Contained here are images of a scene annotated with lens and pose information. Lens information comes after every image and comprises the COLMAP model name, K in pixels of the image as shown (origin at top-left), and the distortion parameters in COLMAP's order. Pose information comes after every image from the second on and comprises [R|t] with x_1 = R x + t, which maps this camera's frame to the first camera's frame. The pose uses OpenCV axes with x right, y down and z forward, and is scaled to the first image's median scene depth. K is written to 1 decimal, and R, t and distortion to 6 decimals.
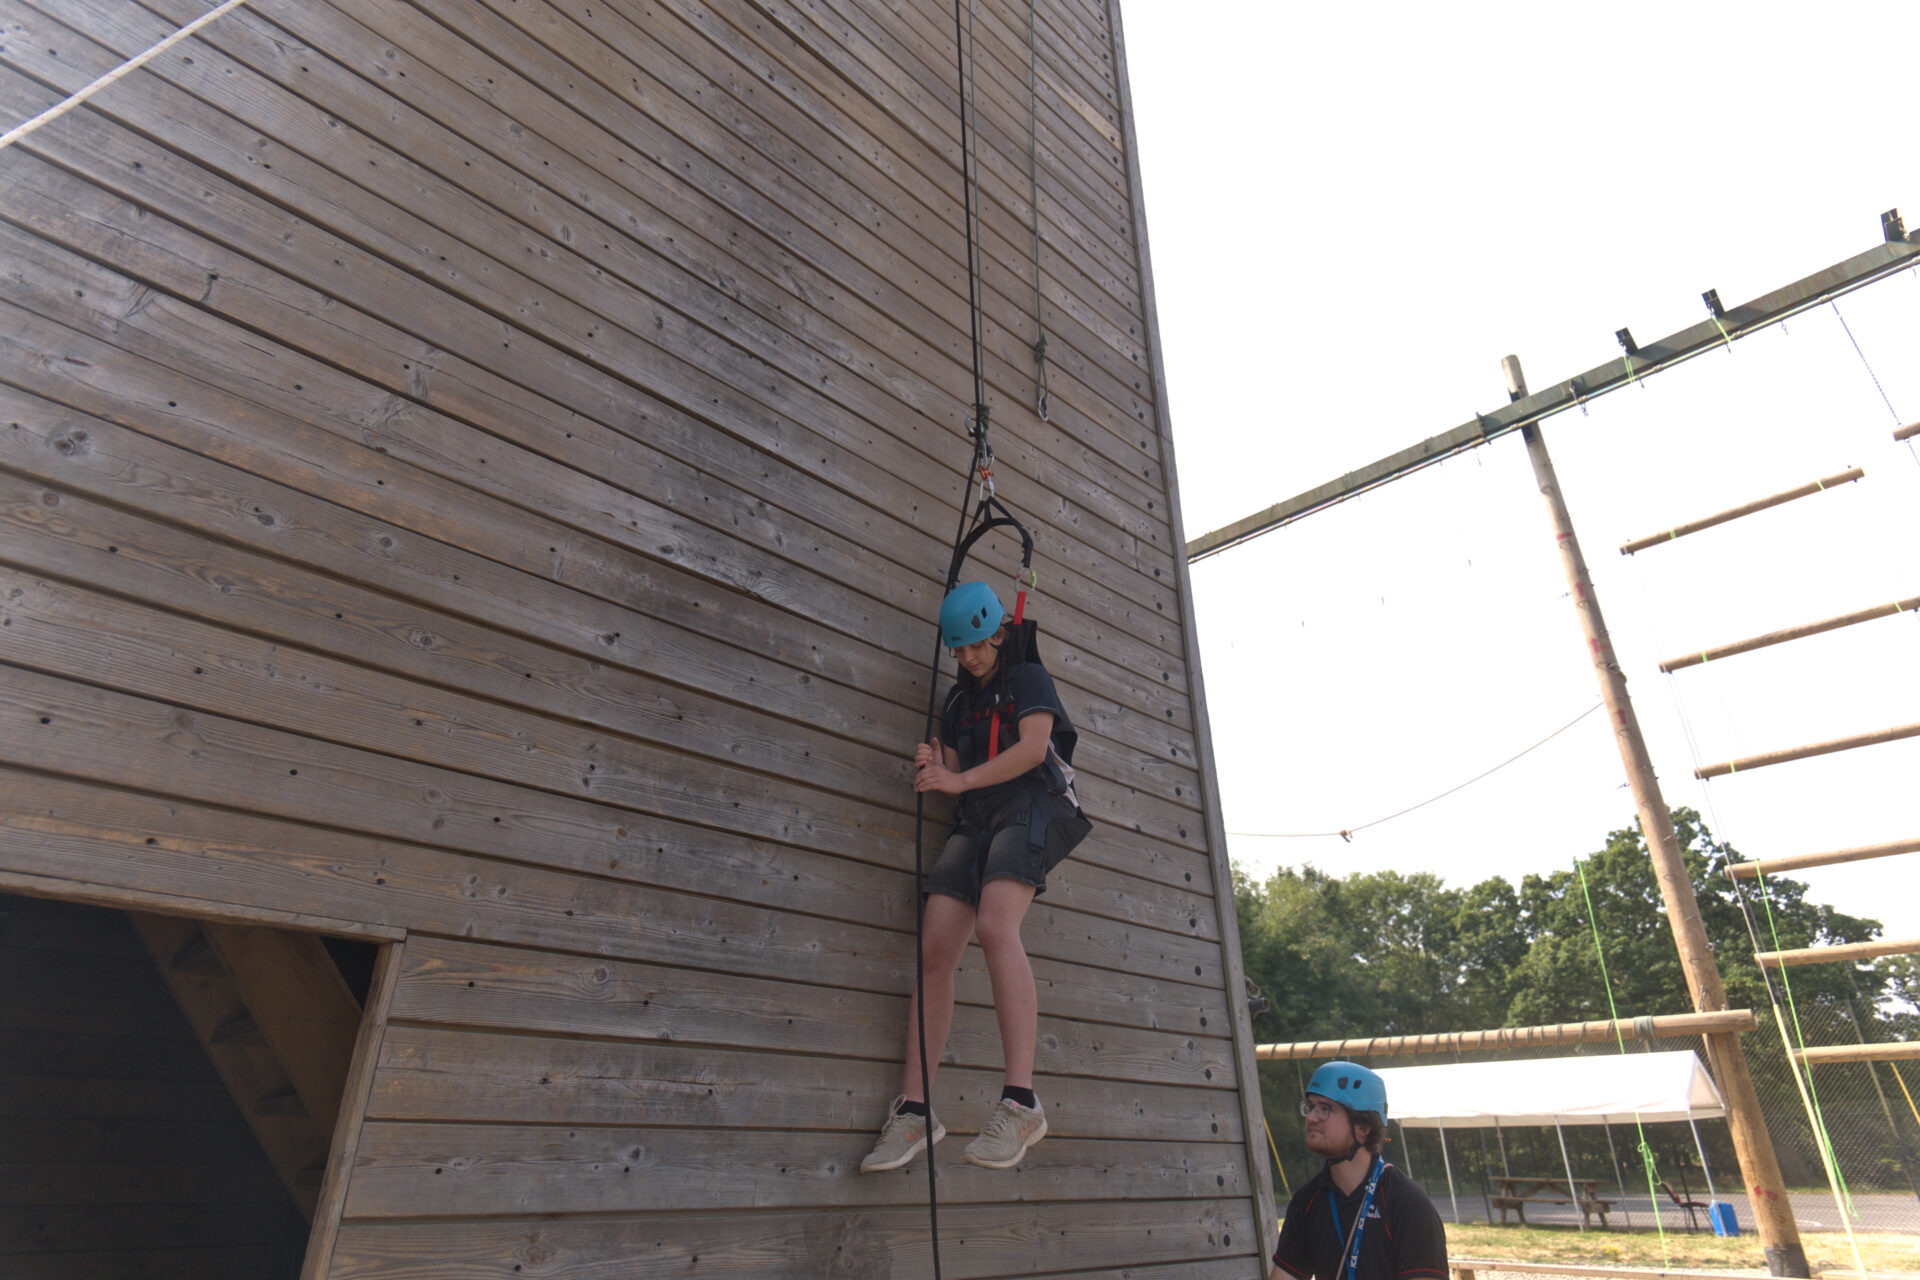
lens RADIAL K [[1044.9, 0, 949.7], [0, 1044.9, 640.7], [0, 0, 1]] dist [0.045386, -0.045324]
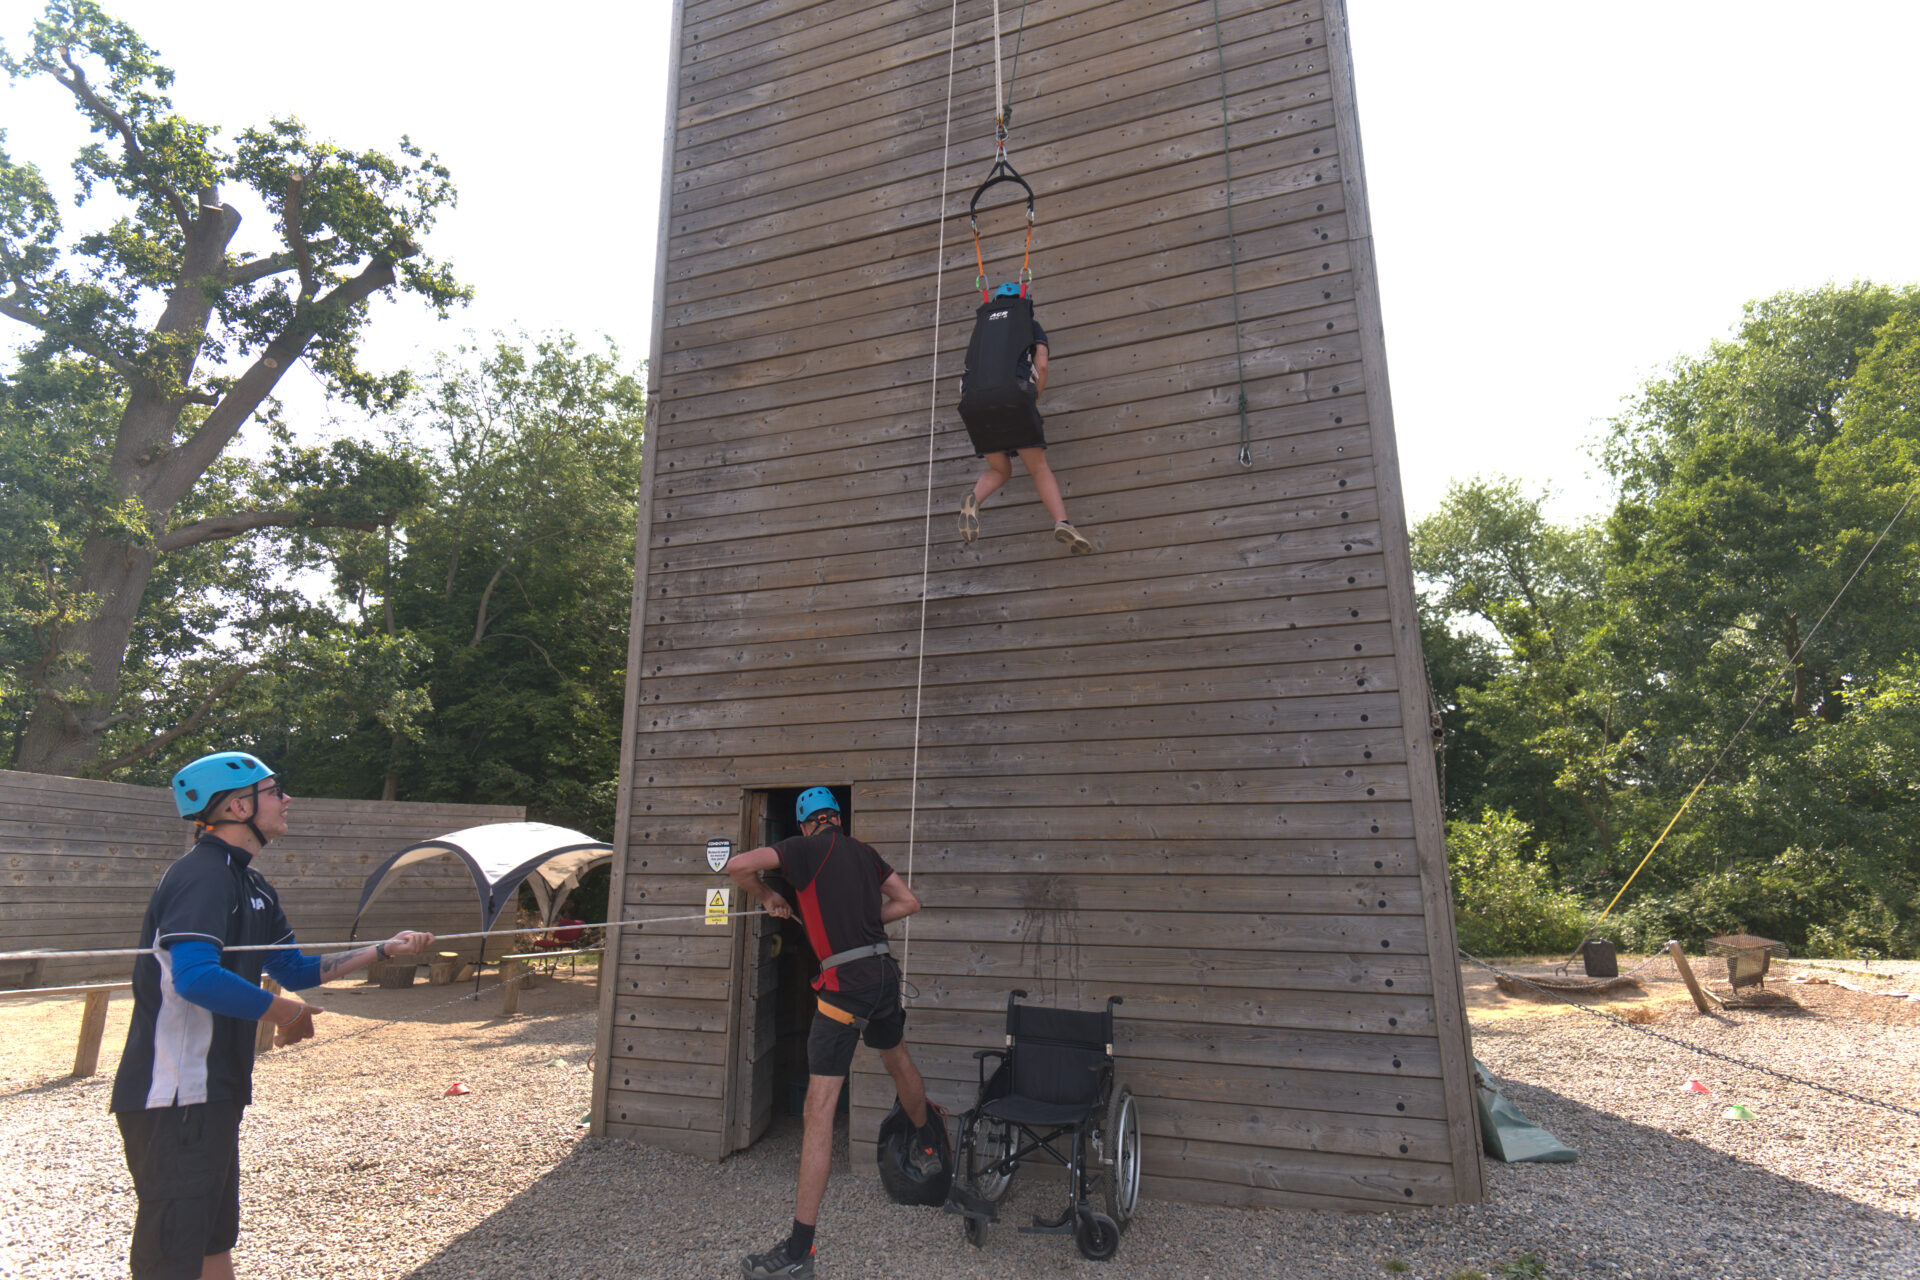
lens RADIAL K [[1044.9, 0, 949.7], [0, 1044.9, 640.7], [0, 0, 1]] dist [0.045386, -0.045324]
pose [[0.423078, -0.201223, -0.883467, 1.361812], [0.404172, 0.914564, -0.014755, 0.045705], [0.810956, -0.350830, 0.468261, 0.014961]]
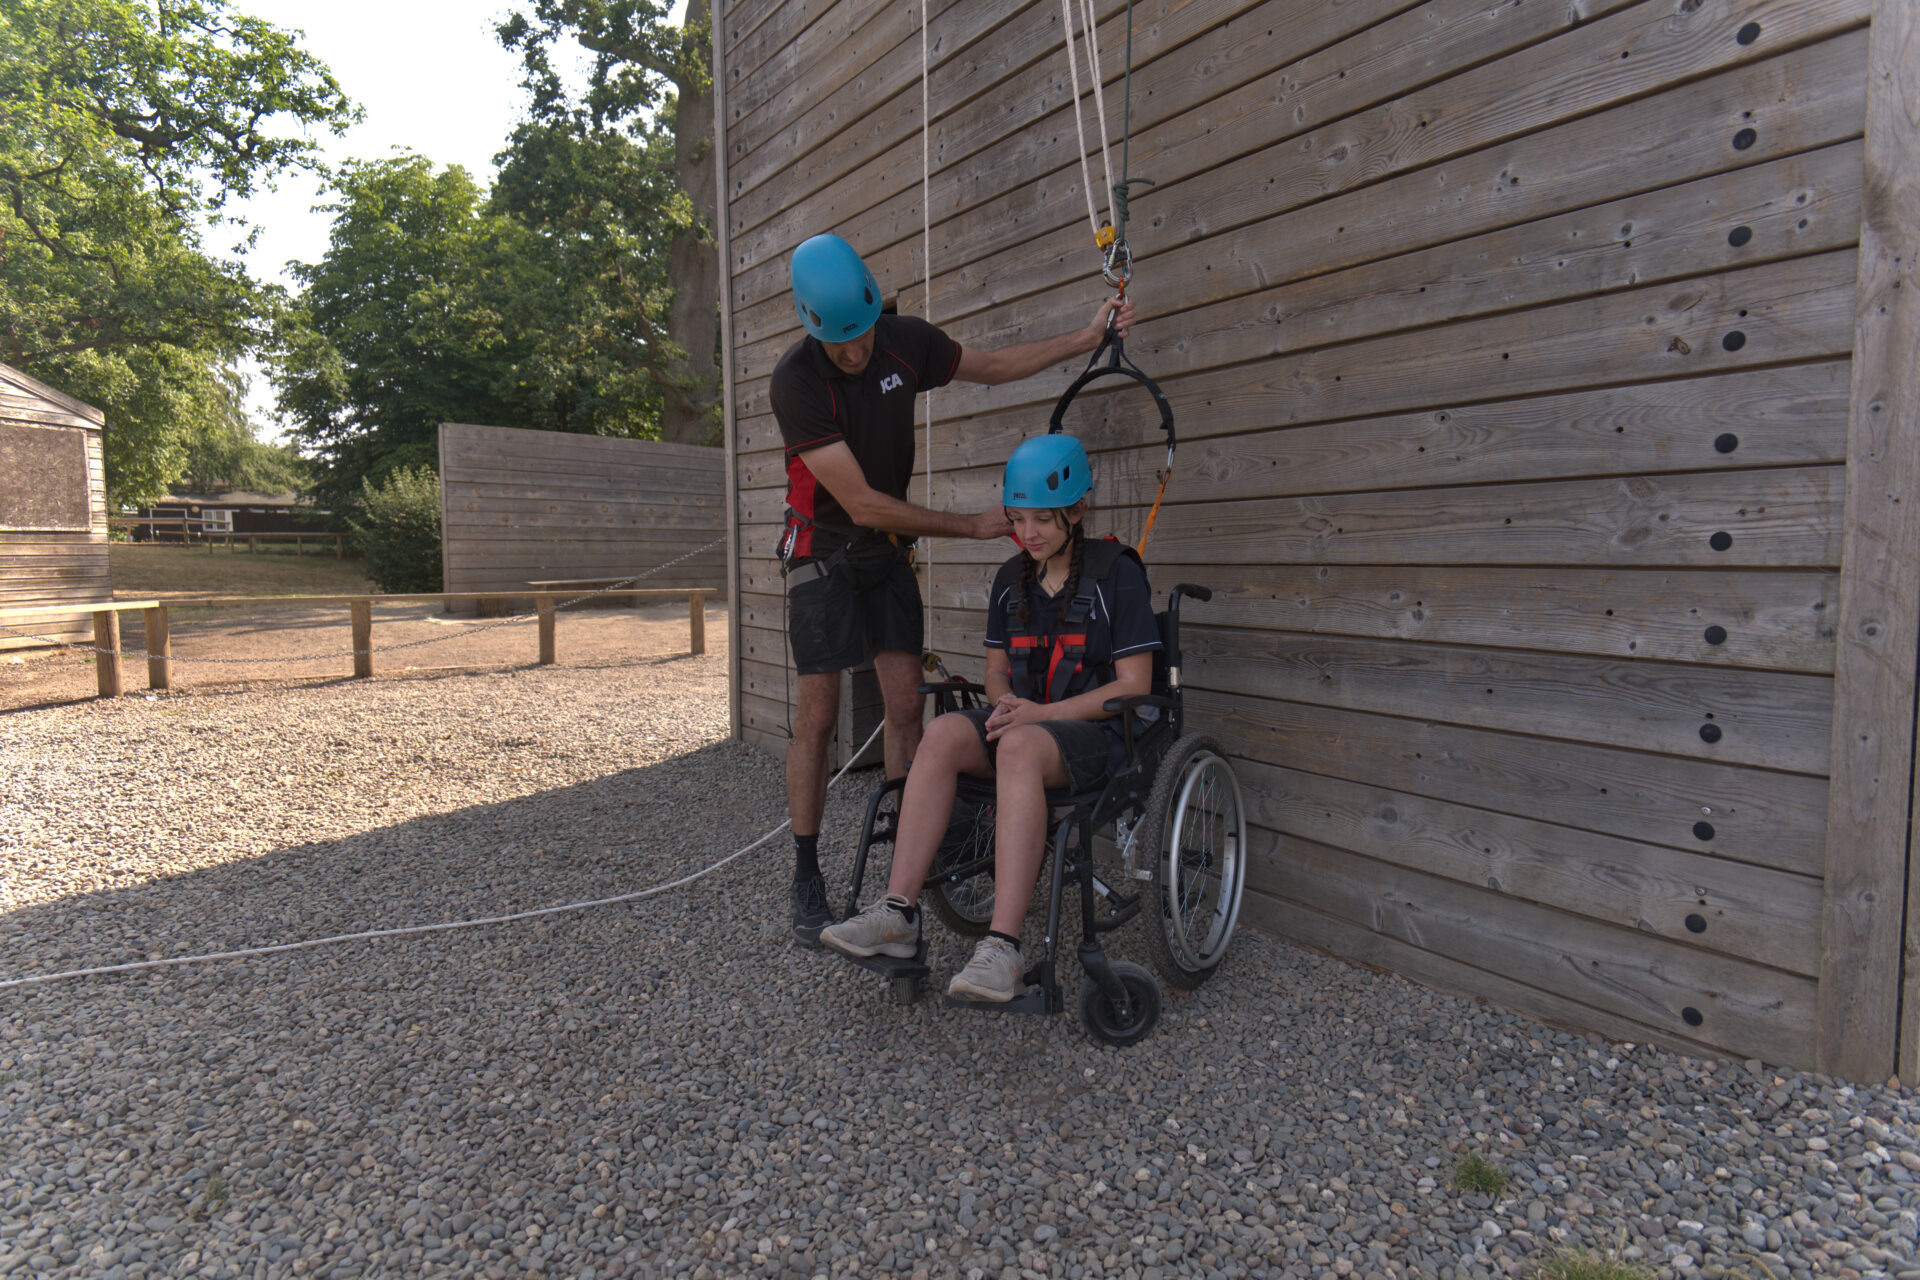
lens RADIAL K [[1044.9, 0, 949.7], [0, 1044.9, 640.7], [0, 0, 1]] dist [0.045386, -0.045324]
pose [[-0.145049, 0.085058, -0.985762, 0.876115], [0.445660, 0.895126, 0.011661, 0.541945], [0.883373, -0.437624, -0.167744, 0.706329]]
